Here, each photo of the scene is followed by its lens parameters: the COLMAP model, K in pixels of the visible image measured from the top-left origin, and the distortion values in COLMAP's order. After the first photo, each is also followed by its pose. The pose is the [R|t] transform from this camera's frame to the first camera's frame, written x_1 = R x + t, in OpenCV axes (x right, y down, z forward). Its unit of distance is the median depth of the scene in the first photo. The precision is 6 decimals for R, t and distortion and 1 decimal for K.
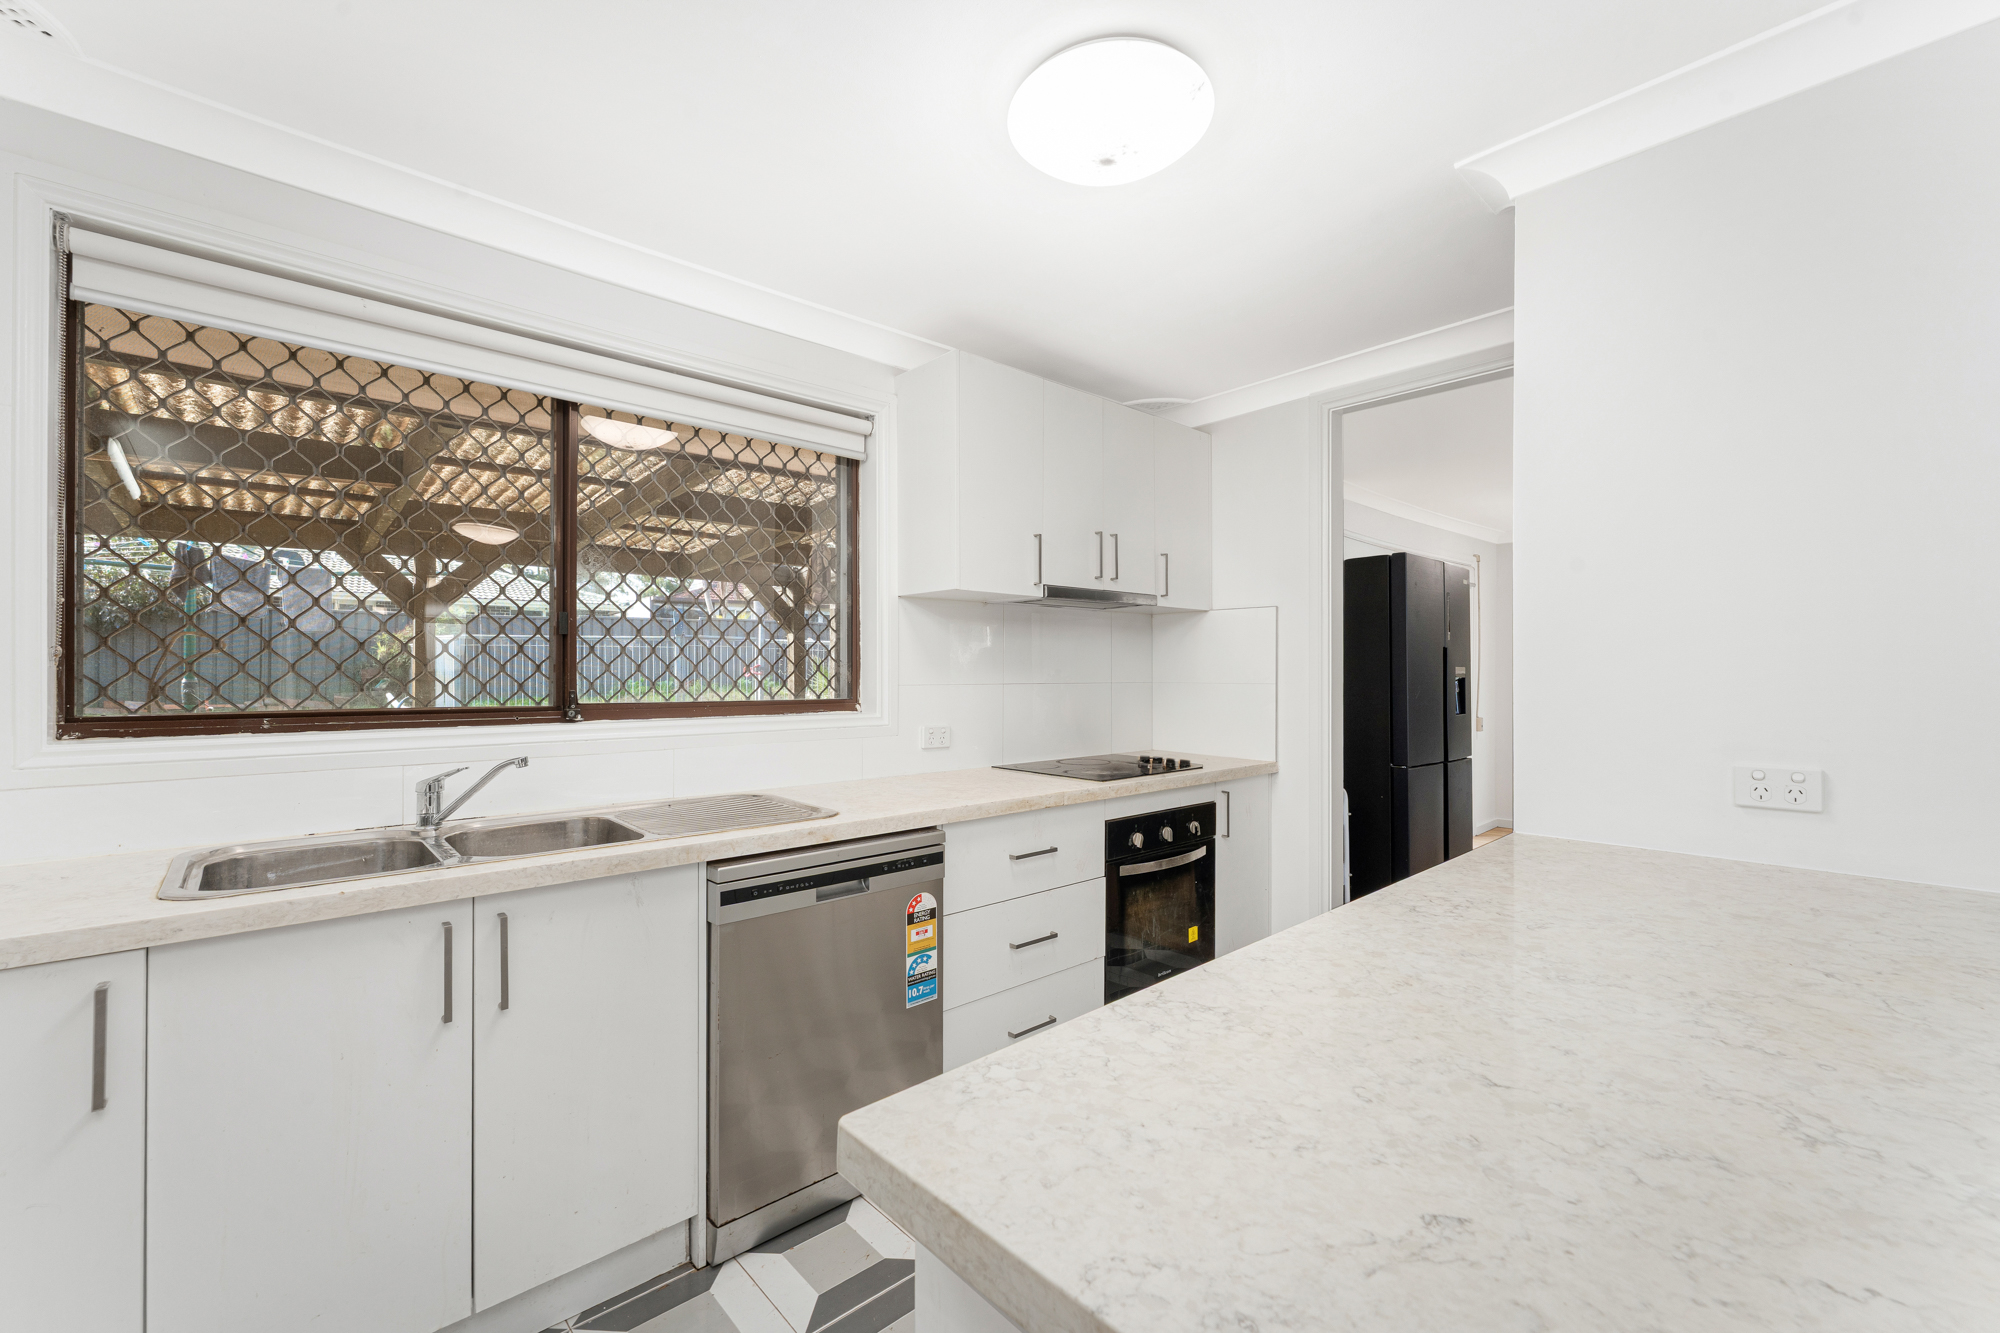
lens RADIAL K [[821.4, 0, 997.9], [0, 821.4, 670.5], [0, 0, 1]] dist [0.004134, 0.000282]
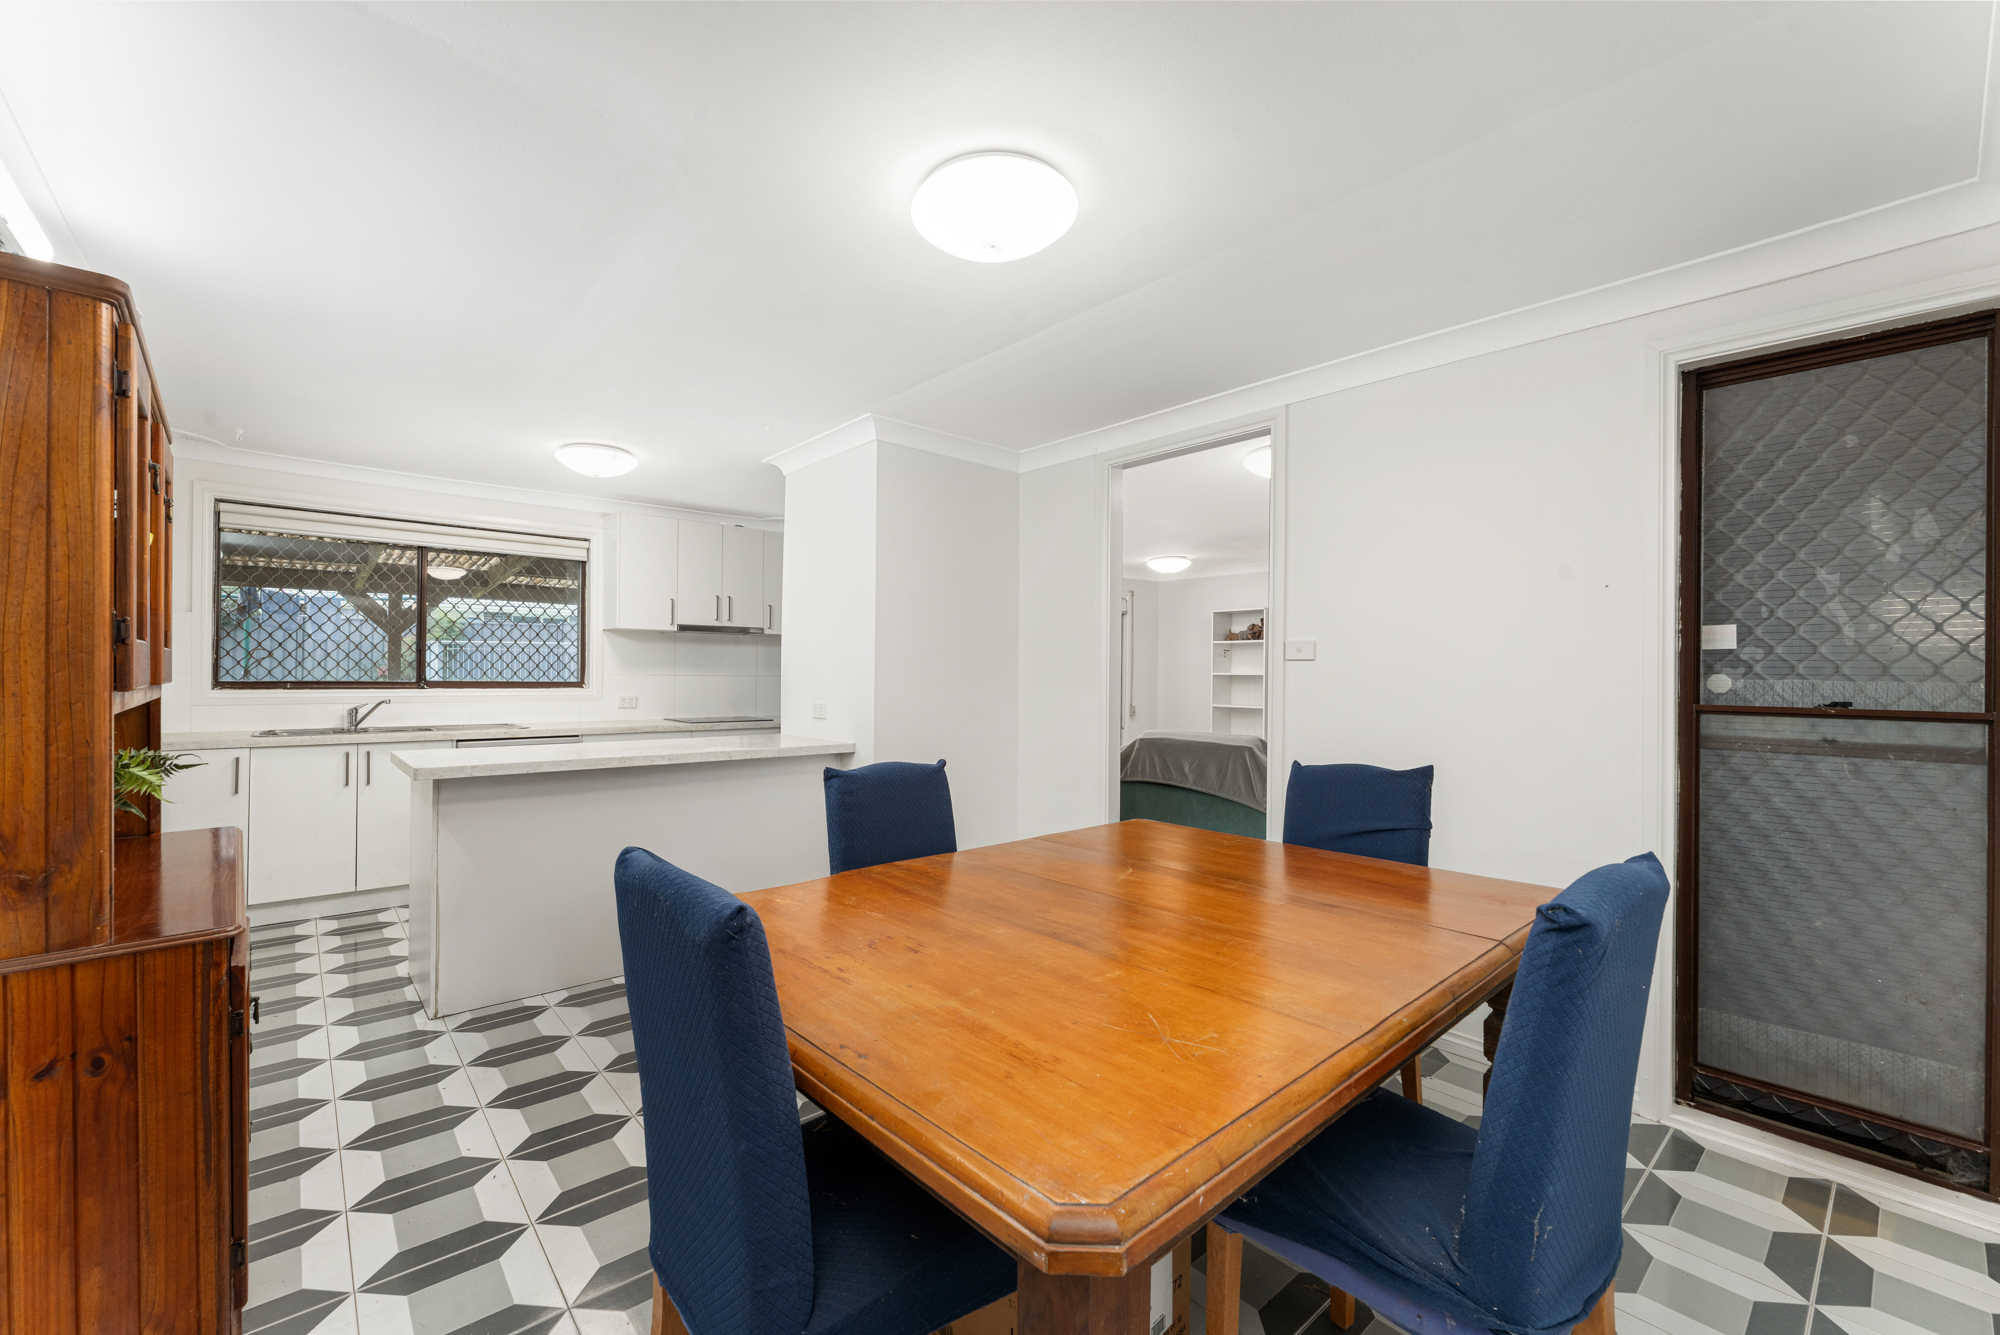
lens RADIAL K [[821.4, 0, 1002.3], [0, 821.4, 672.1], [0, 0, 1]] dist [0.004134, 0.000282]
pose [[0.999548, 0.011140, -0.027912, 1.082104], [-0.010980, 0.999922, 0.005900, -0.011751], [0.027975, -0.005591, 0.999593, -1.157415]]
